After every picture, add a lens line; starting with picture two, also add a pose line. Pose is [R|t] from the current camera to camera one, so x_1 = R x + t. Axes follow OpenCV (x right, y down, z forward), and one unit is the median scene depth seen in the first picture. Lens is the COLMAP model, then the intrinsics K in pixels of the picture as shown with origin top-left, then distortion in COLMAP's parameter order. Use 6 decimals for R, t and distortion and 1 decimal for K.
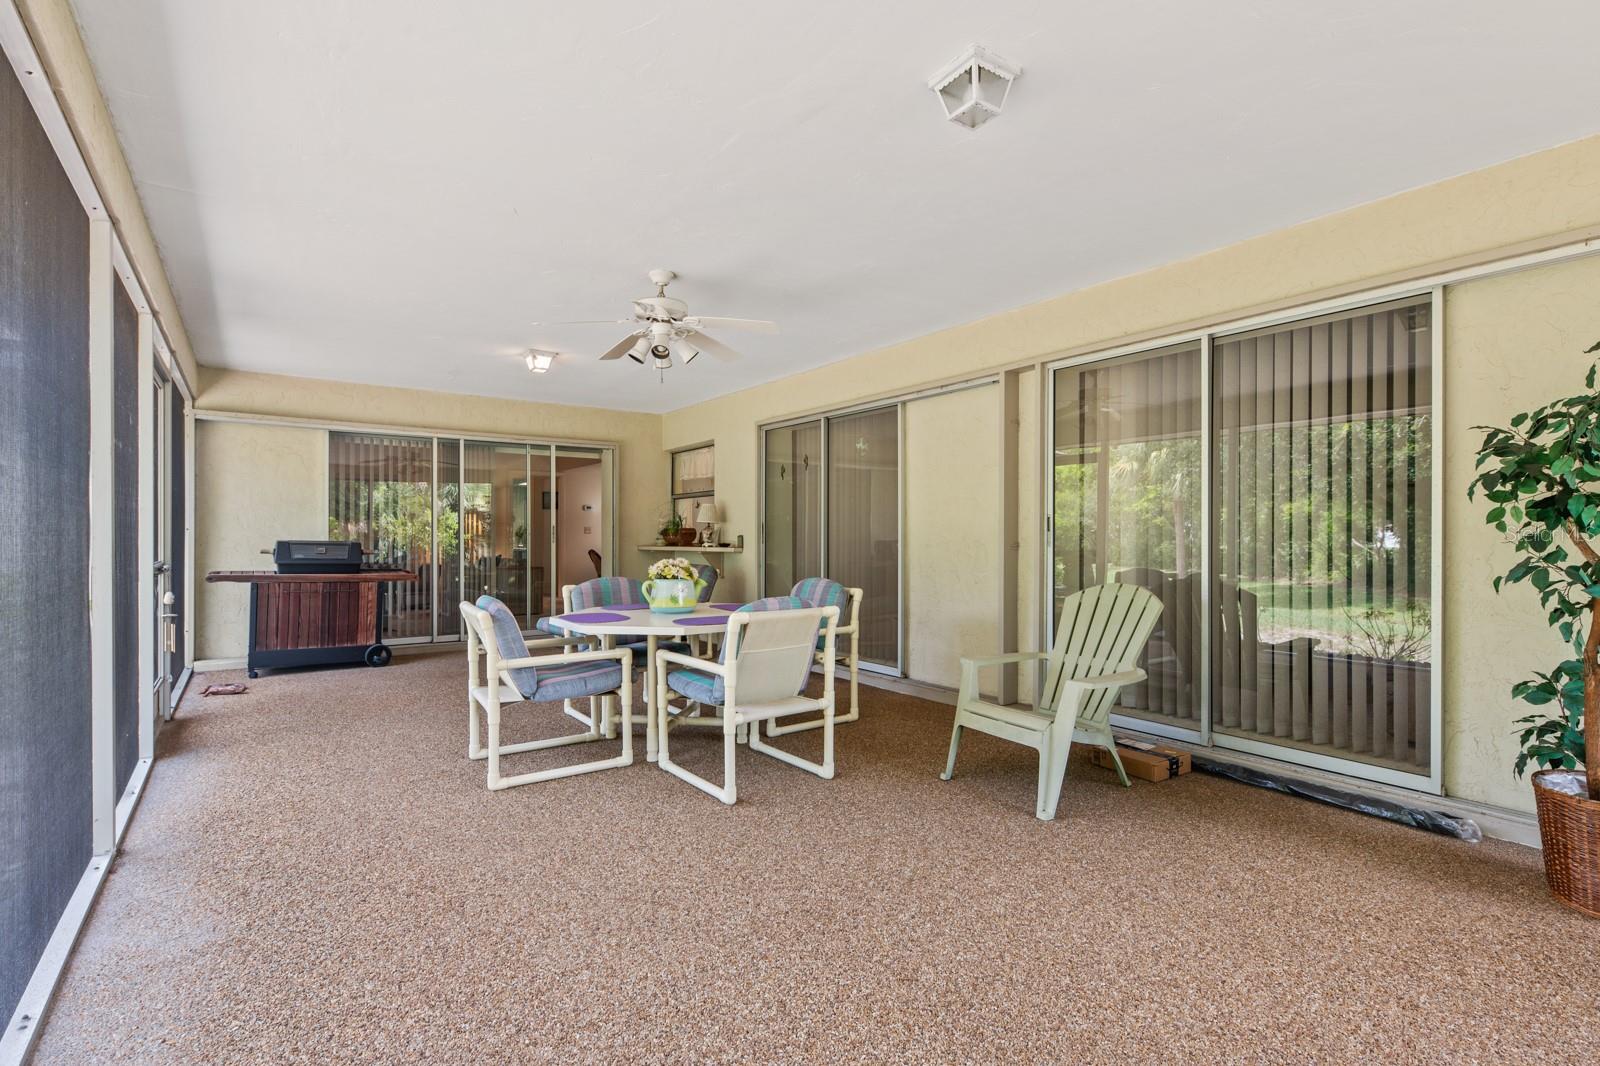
lens RADIAL K [[768.4, 0, 806.2], [0, 768.4, 539.0], [0, 0, 1]] dist [0.001325, 0.000183]
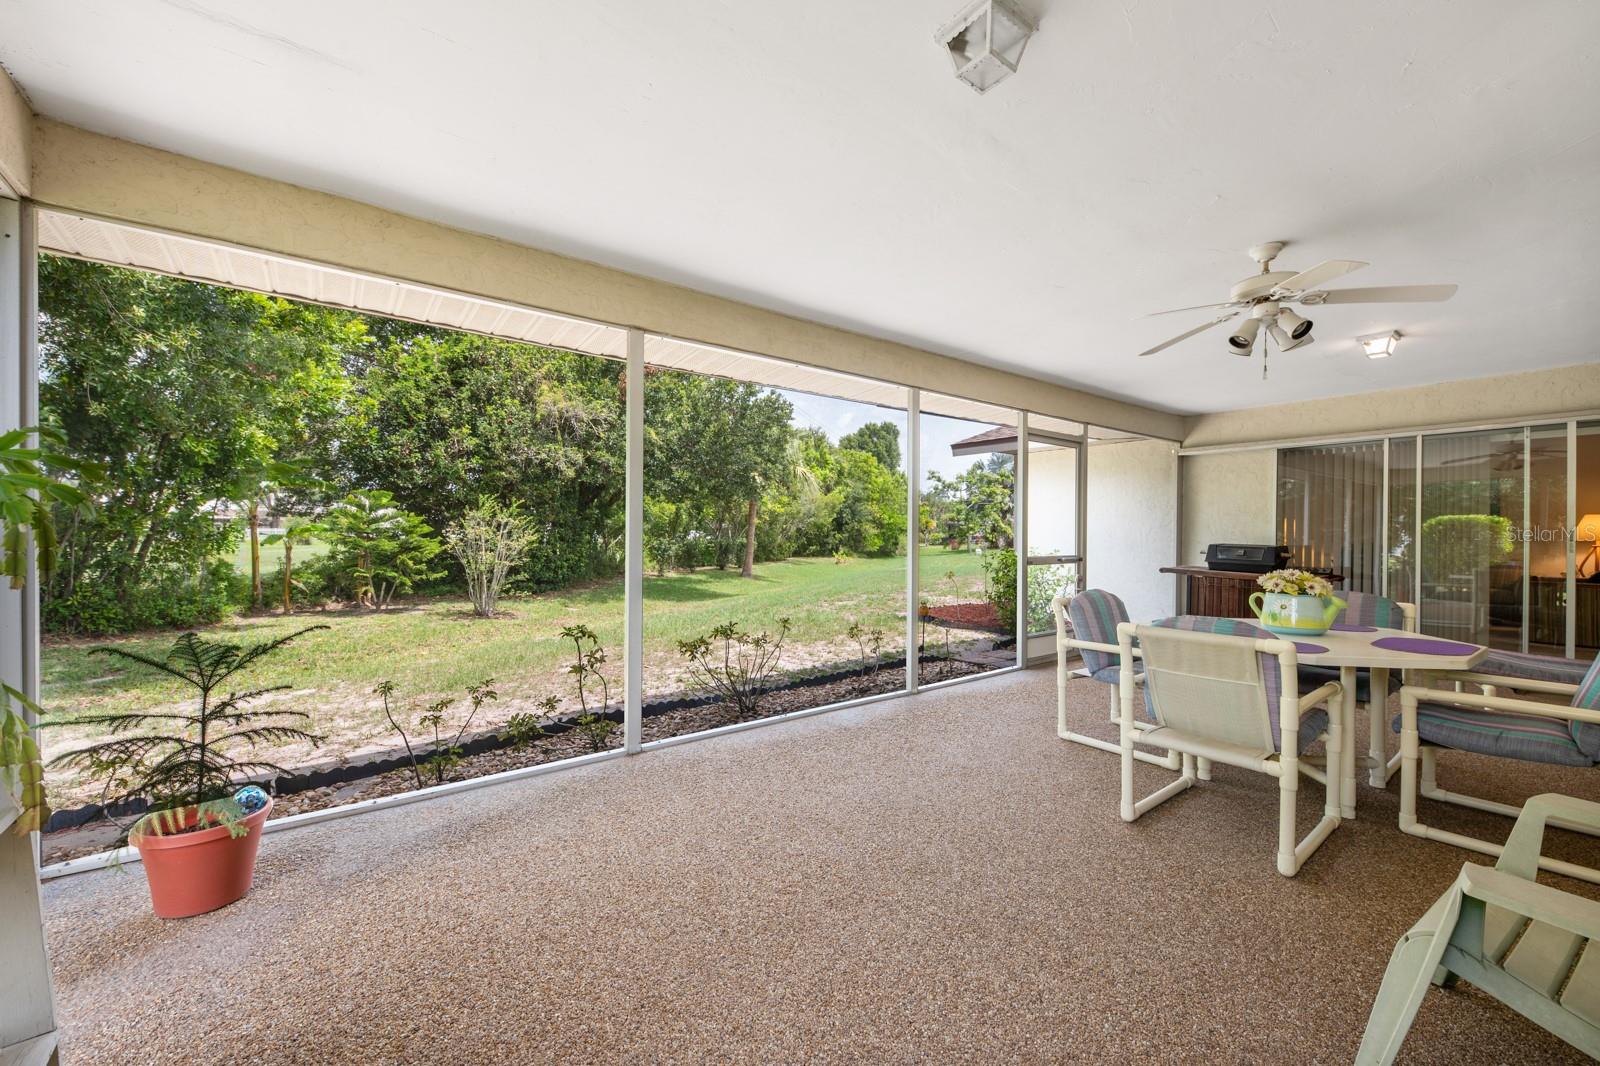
lens RADIAL K [[676.9, 0, 806.4], [0, 676.9, 529.6], [0, 0, 1]] dist [0.026101, 0.000040]
pose [[-0.007938, -0.006897, -0.999945, 0.442274], [-0.013357, 0.999888, -0.006791, -0.005398], [0.999879, 0.013302, -0.008029, 0.346987]]
